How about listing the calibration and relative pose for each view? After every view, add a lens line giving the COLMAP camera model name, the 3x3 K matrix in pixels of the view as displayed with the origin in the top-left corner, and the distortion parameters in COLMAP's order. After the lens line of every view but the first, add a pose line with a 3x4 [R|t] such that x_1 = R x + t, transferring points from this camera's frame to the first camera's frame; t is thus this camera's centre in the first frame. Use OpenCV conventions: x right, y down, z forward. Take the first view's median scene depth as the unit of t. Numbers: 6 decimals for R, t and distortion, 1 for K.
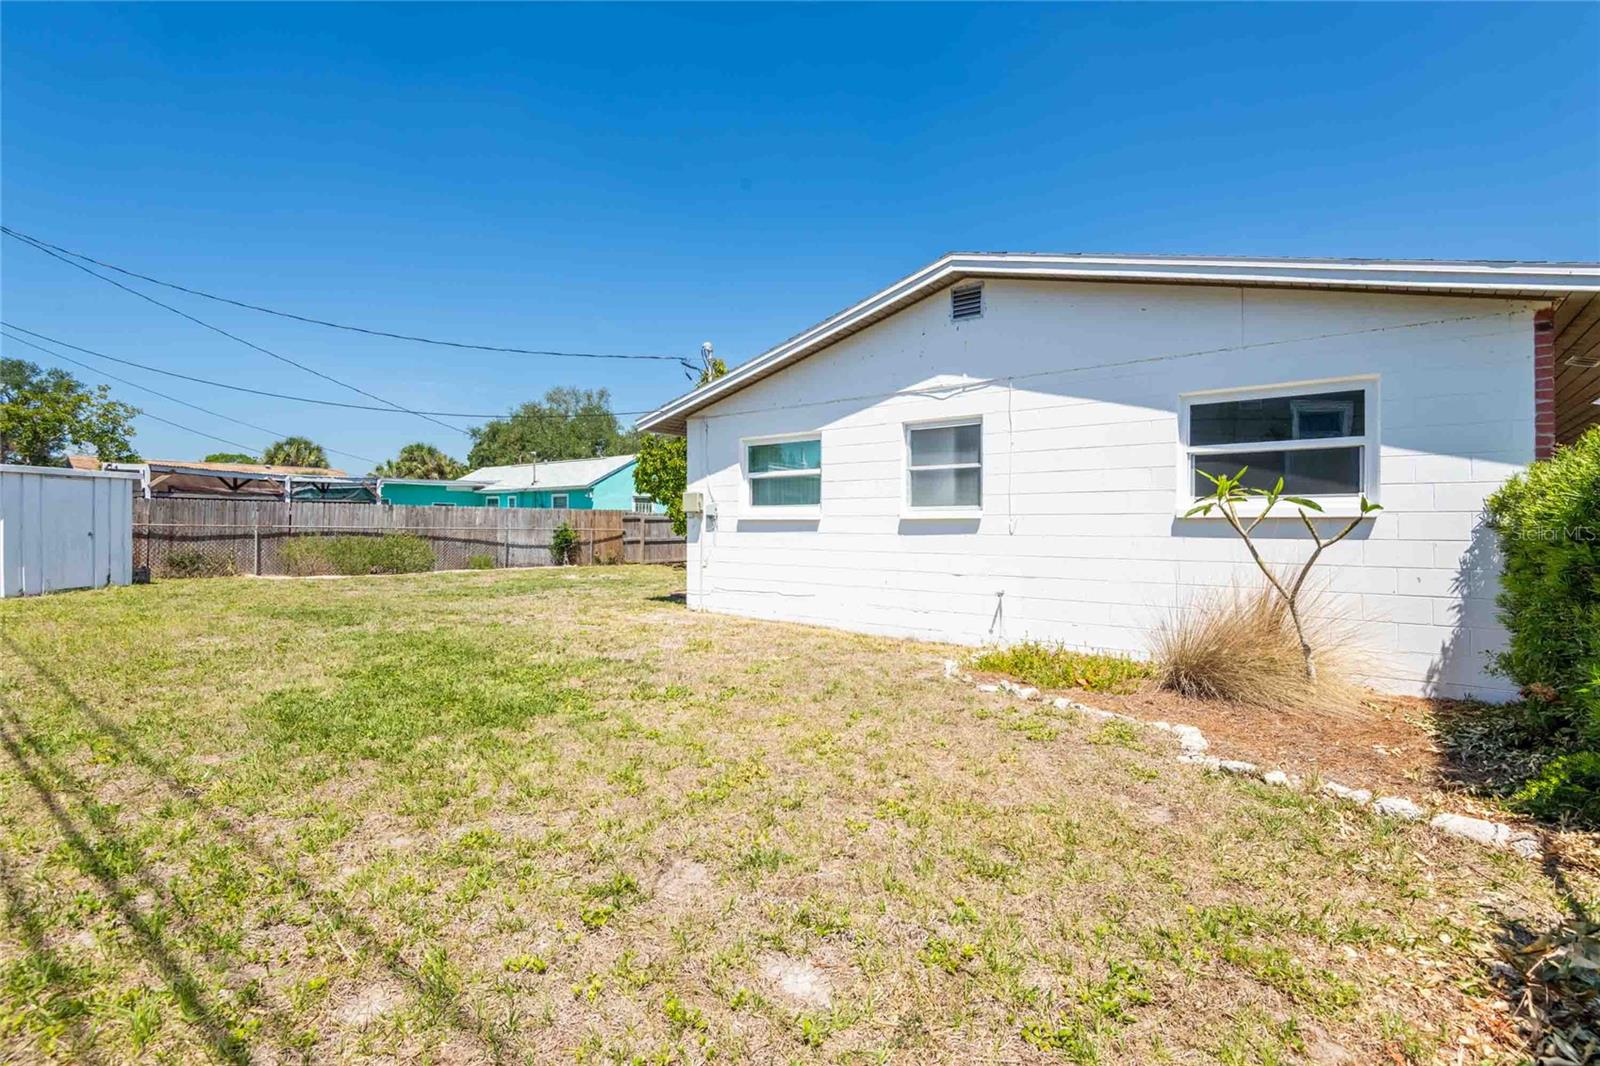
lens RADIAL K [[735.5, 0, 797.6], [0, 735.5, 531.1], [0, 0, 1]] dist [0.031387, -0.015957]
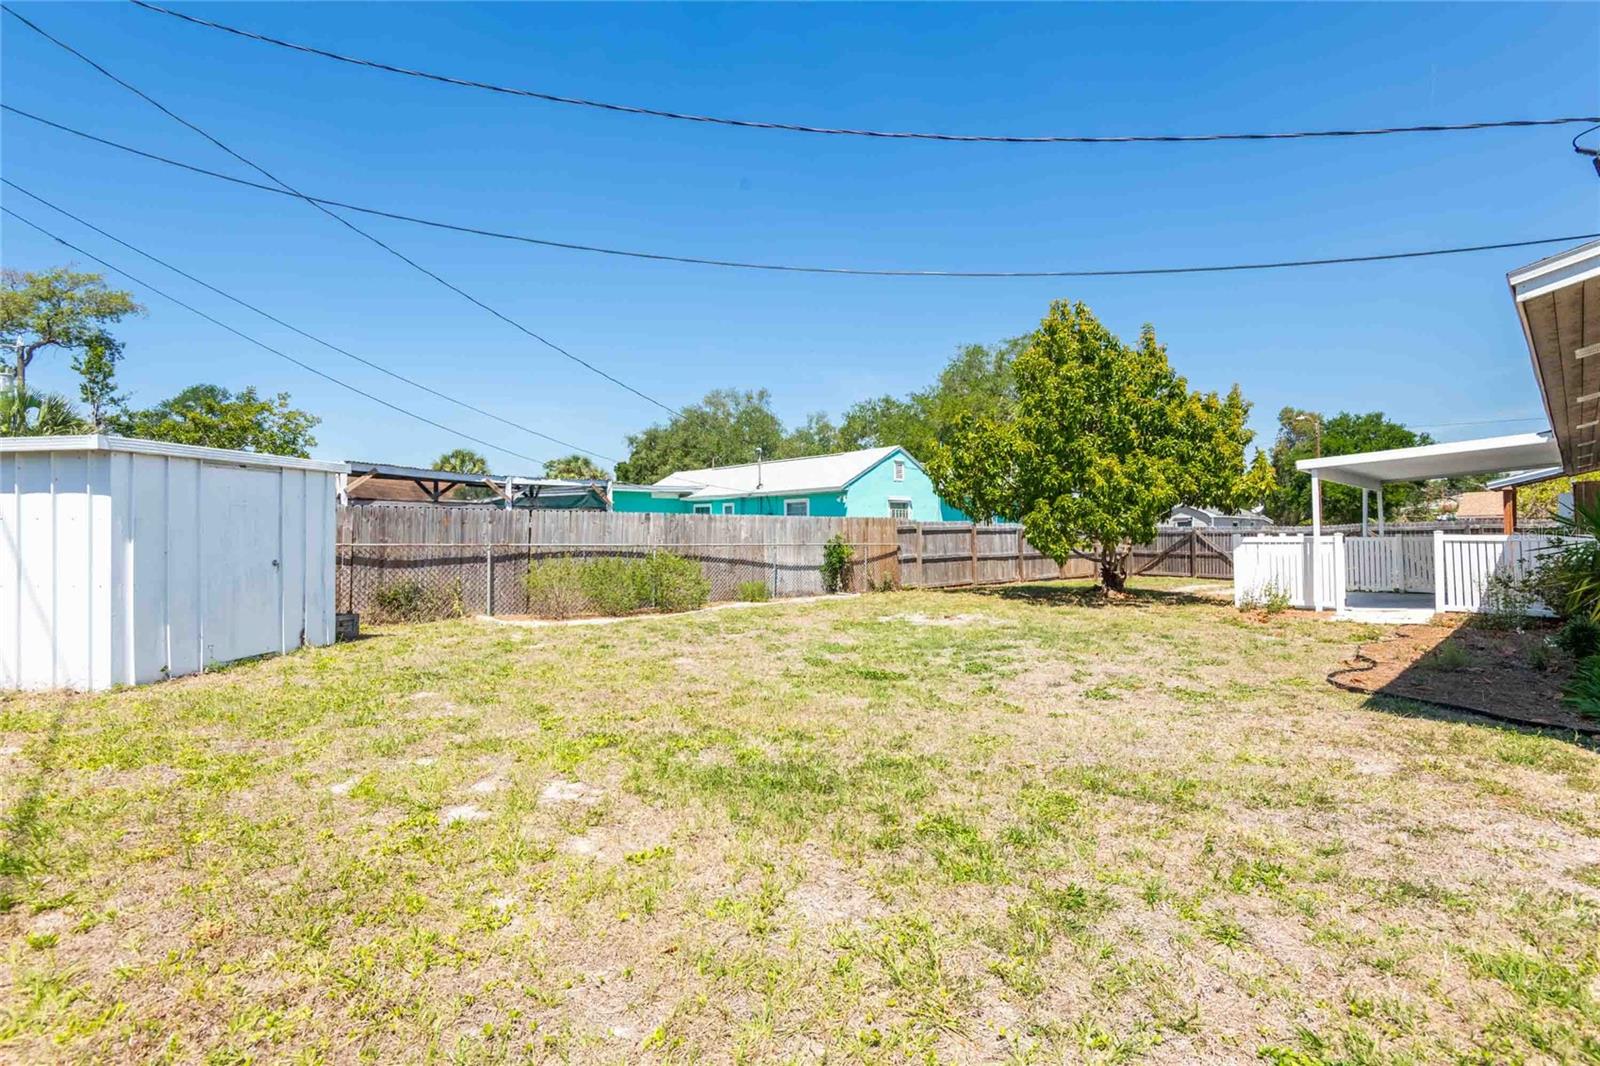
lens RADIAL K [[735.5, 0, 802.5], [0, 735.5, 529.5], [0, 0, 1]] dist [0.031387, -0.015957]
pose [[0.990488, -0.008482, -0.137334, -0.251534], [0.006353, 0.999853, -0.015934, -0.005782], [0.137449, 0.014910, 0.990397, 0.262990]]
